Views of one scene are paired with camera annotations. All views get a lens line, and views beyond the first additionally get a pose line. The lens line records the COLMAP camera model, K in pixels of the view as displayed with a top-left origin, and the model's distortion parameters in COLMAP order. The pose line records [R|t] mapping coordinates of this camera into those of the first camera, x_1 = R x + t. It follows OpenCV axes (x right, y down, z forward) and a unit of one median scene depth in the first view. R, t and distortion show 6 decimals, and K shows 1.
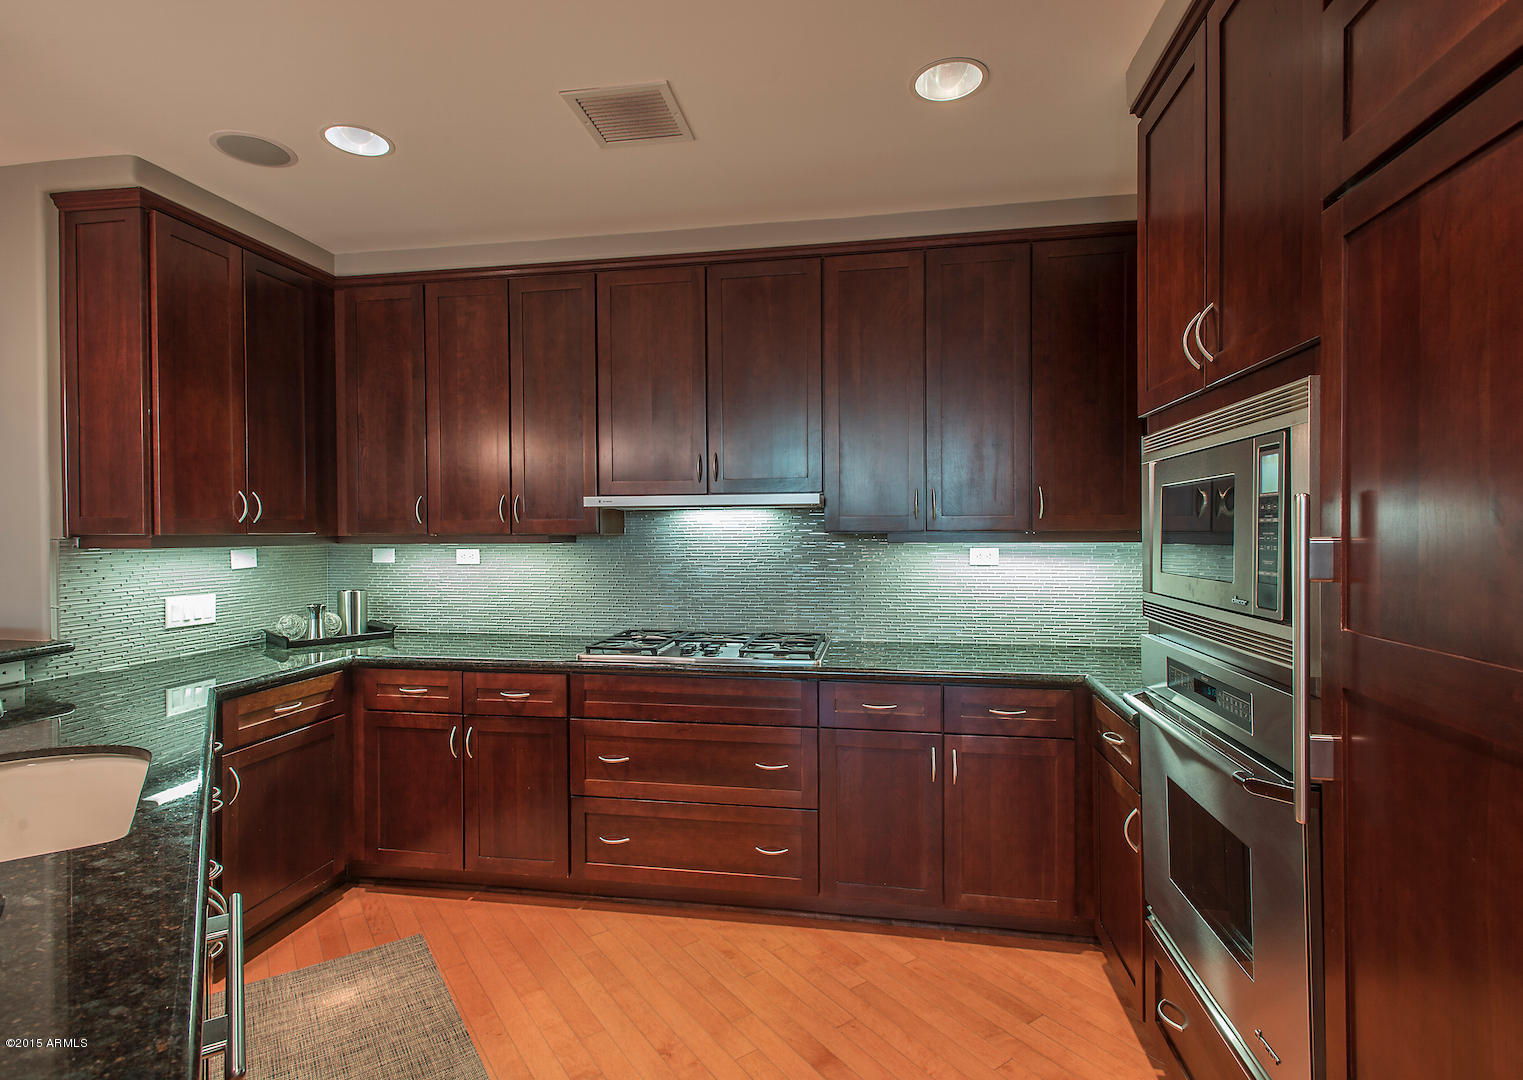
lens RADIAL K [[746.3, 0, 762.2], [0, 746.3, 541.7], [0, 0, 1]] dist [0.006360, 0.000297]
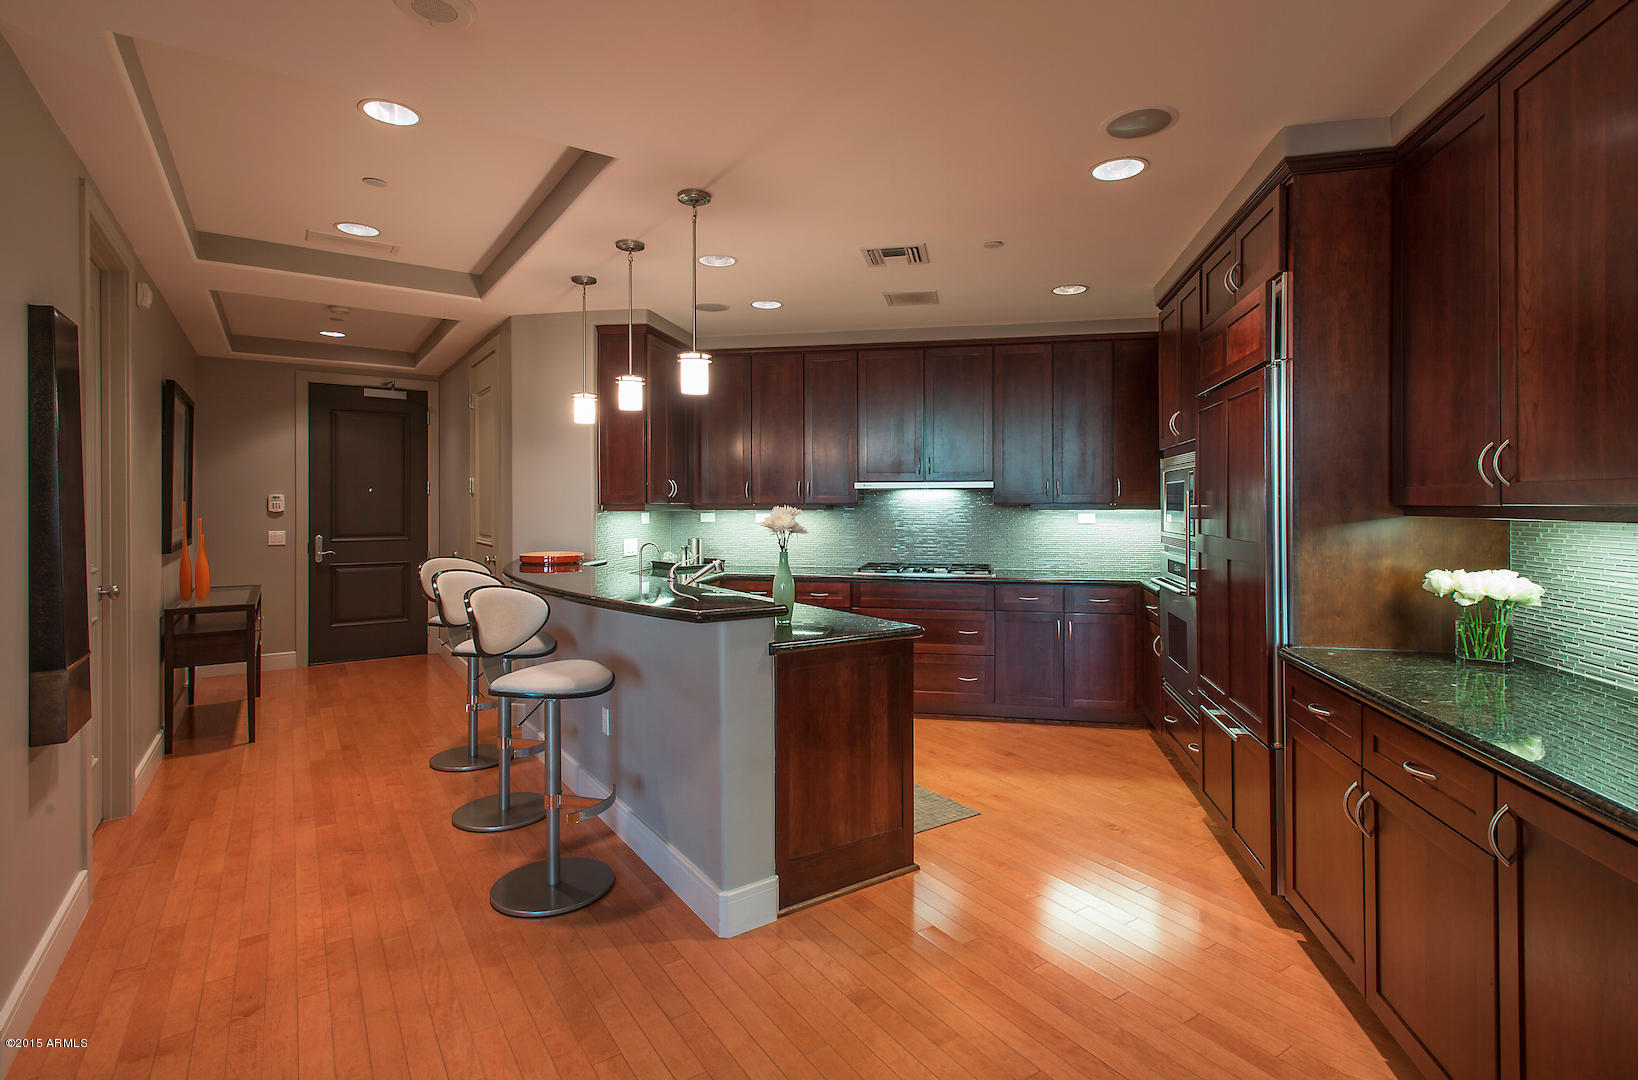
lens RADIAL K [[795.2, 0, 837.2], [0, 795.2, 509.6], [0, 0, 1]] dist [0.013174, -0.000331]
pose [[0.999898, 0.003435, -0.013897, -0.259787], [-0.003518, 0.999976, -0.005918, 0.013805], [0.013877, 0.005967, 0.999886, -0.870970]]
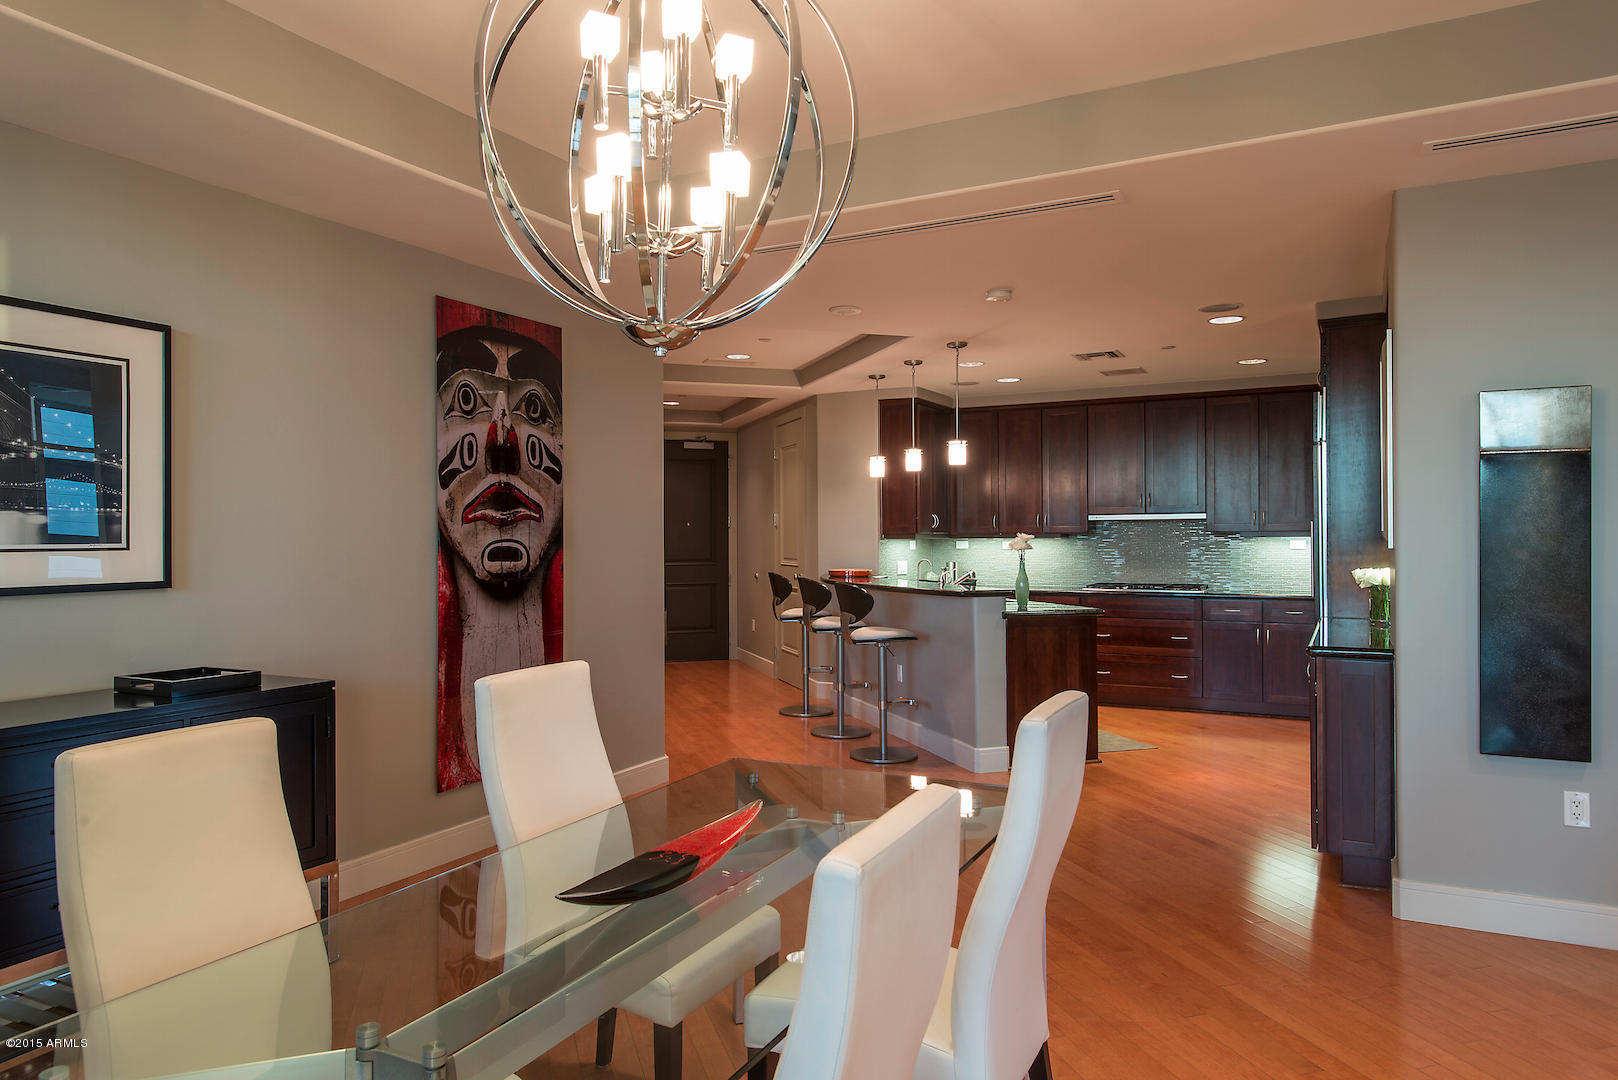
lens RADIAL K [[1039.7, 0, 813.1], [0, 1039.7, 537.8], [0, 0, 1]] dist [0.038991, 0.000167]
pose [[0.952630, -0.001363, -0.304129, -0.072756], [-0.001432, 0.999959, -0.008967, 0.032494], [0.304129, 0.008978, 0.952589, -2.089930]]
